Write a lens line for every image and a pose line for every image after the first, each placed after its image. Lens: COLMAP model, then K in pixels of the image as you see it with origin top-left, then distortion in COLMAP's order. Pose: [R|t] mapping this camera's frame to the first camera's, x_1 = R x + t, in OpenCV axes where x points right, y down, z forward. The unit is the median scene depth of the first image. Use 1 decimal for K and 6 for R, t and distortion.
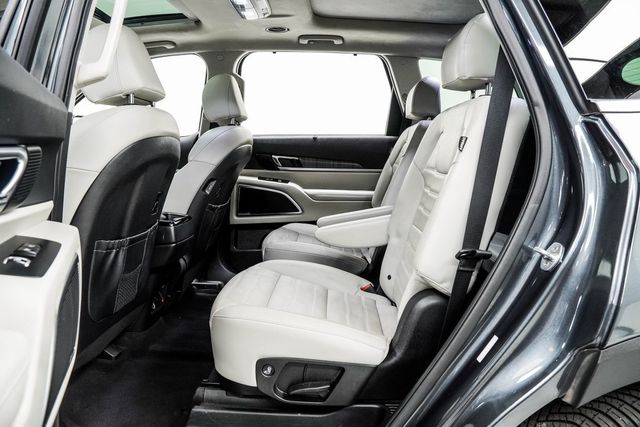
lens RADIAL K [[473.3, 0, 319.9], [0, 473.3, 214.5], [0, 0, 1]] dist [-0.103676, 0.031084]
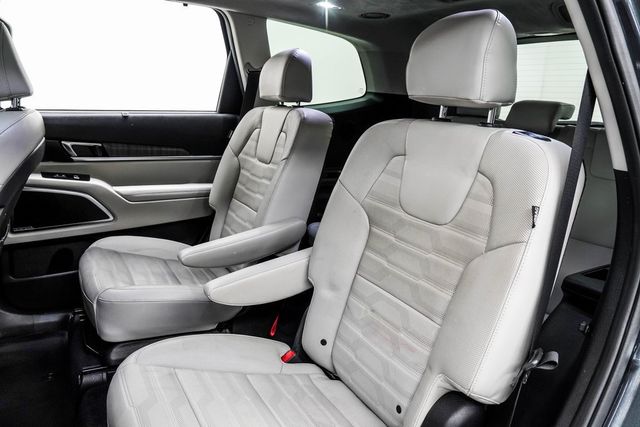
lens RADIAL K [[473.3, 0, 320.0], [0, 473.3, 214.8], [0, 0, 1]] dist [-0.103676, 0.031084]
pose [[0.852625, -0.095008, 0.513814, -0.133635], [0.025633, 0.989752, 0.140476, -0.103419], [-0.521895, -0.106603, 0.846323, 0.226999]]
